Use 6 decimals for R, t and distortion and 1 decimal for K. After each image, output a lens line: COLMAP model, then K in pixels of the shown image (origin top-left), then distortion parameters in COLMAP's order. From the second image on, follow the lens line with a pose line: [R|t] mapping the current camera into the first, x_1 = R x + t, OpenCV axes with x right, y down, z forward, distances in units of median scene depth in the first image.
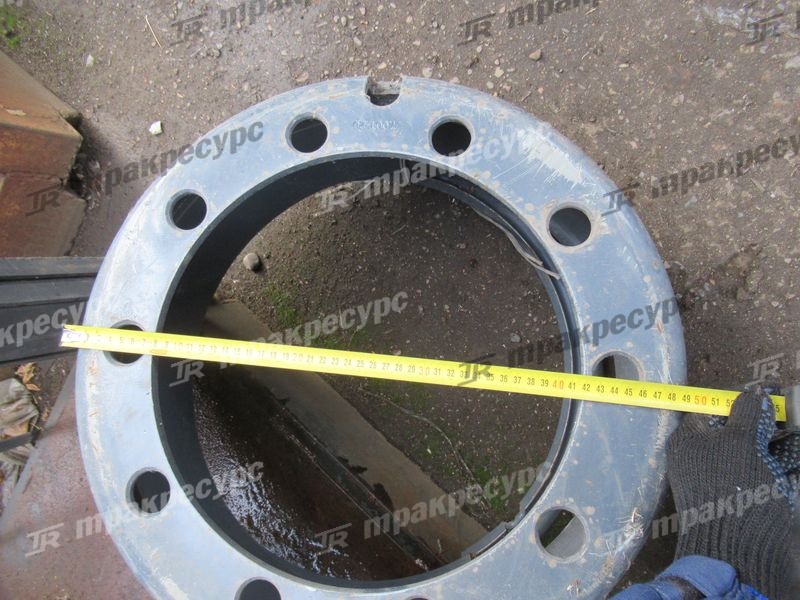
lens RADIAL K [[602.7, 0, 400.9], [0, 602.7, 301.7], [0, 0, 1]] dist [0.002132, 0.009991]
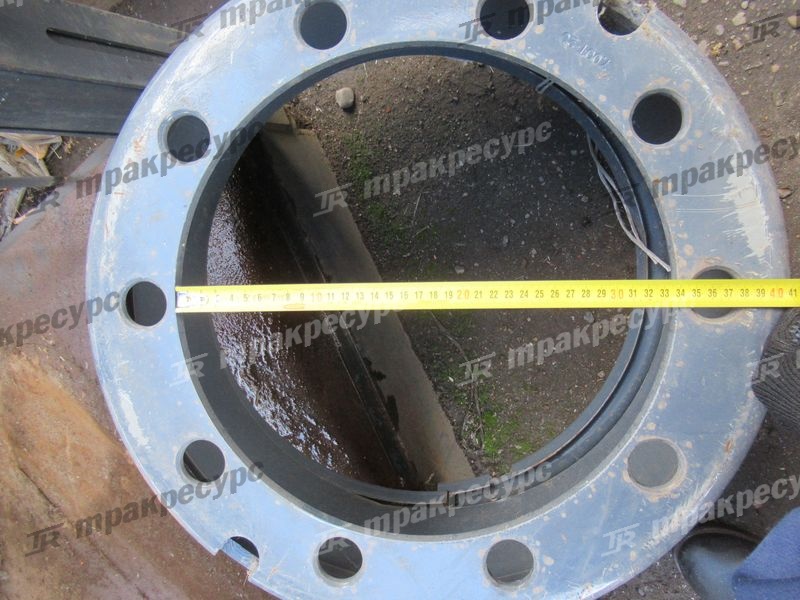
lens RADIAL K [[602.7, 0, 398.6], [0, 602.7, 299.5], [0, 0, 1]] dist [0.002132, 0.009991]
pose [[0.918782, 0.387436, 0.075722, -0.150081], [-0.391008, 0.866731, 0.309661, -0.129025], [0.054343, -0.314119, 0.947827, 0.118020]]
